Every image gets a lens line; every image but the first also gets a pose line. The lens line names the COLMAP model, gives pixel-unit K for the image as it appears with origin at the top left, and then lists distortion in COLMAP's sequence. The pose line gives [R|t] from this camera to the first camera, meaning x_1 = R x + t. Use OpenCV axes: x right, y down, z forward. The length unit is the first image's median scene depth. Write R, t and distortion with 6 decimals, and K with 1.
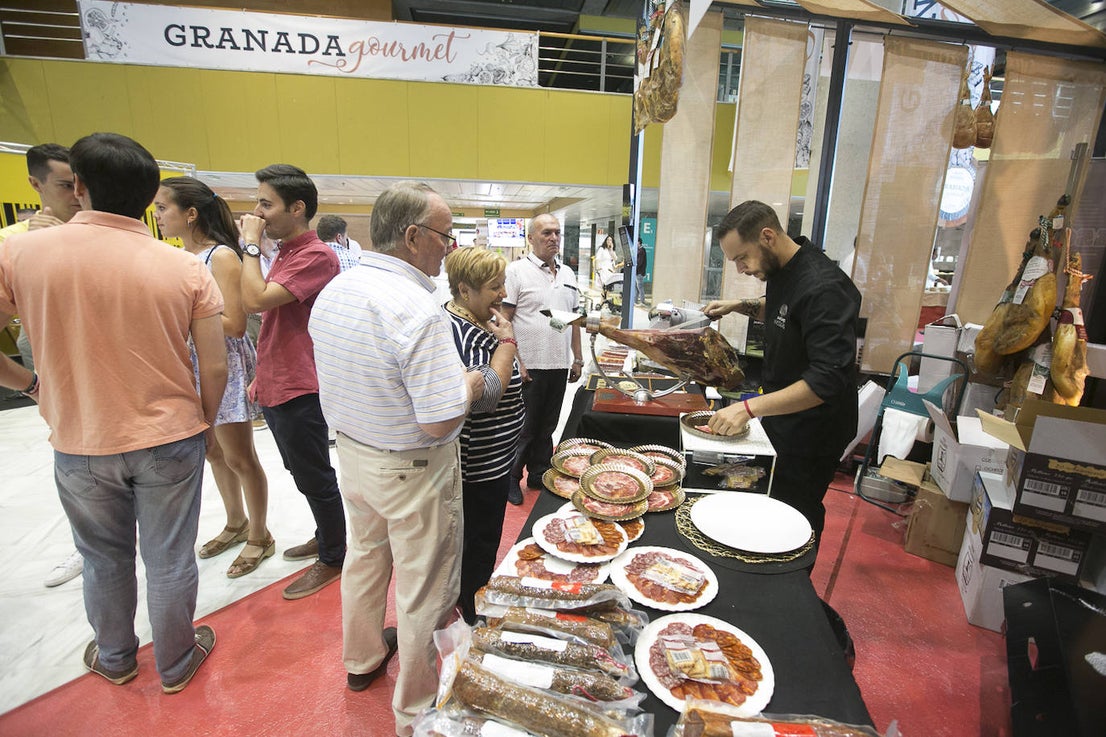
lens RADIAL K [[502.7, 0, 553.0], [0, 502.7, 368.5], [0, 0, 1]] dist [-0.049519, 0.015507]
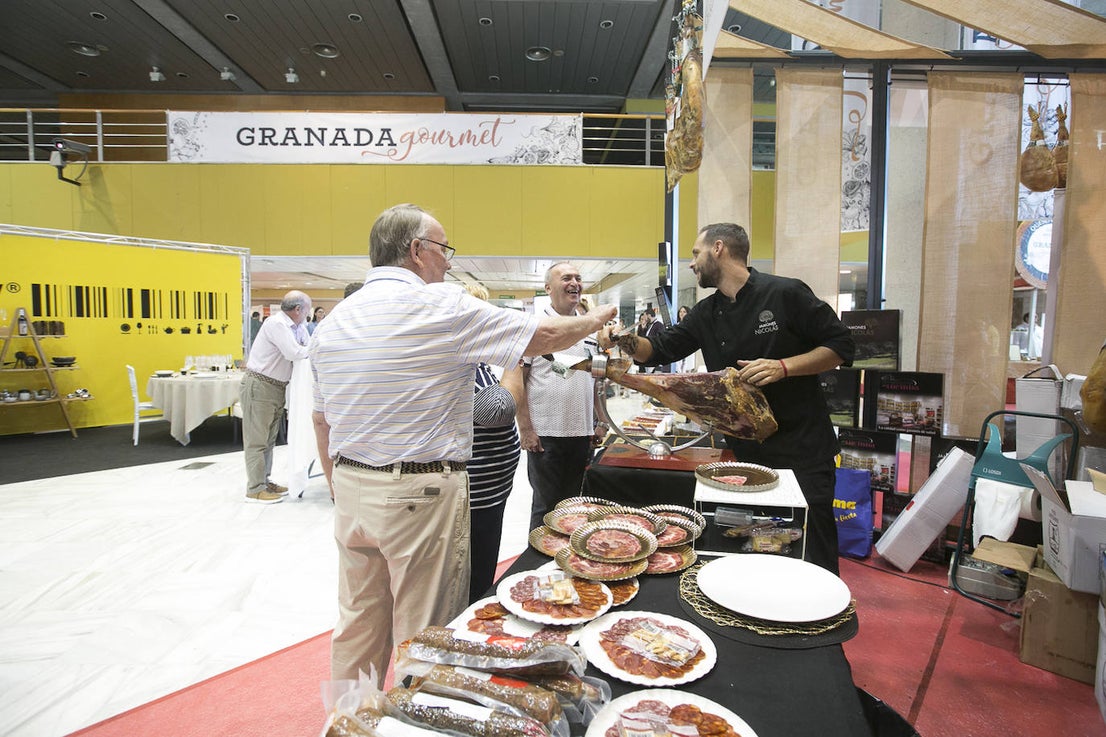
lens RADIAL K [[537.3, 0, 553.0], [0, 537.3, 368.5], [0, 0, 1]] dist [-0.049285, 0.015365]
pose [[0.994109, -0.013227, -0.107579, 0.079464], [-0.005044, 0.985805, -0.167820, 0.059598], [0.108272, 0.167374, 0.979930, 0.040656]]
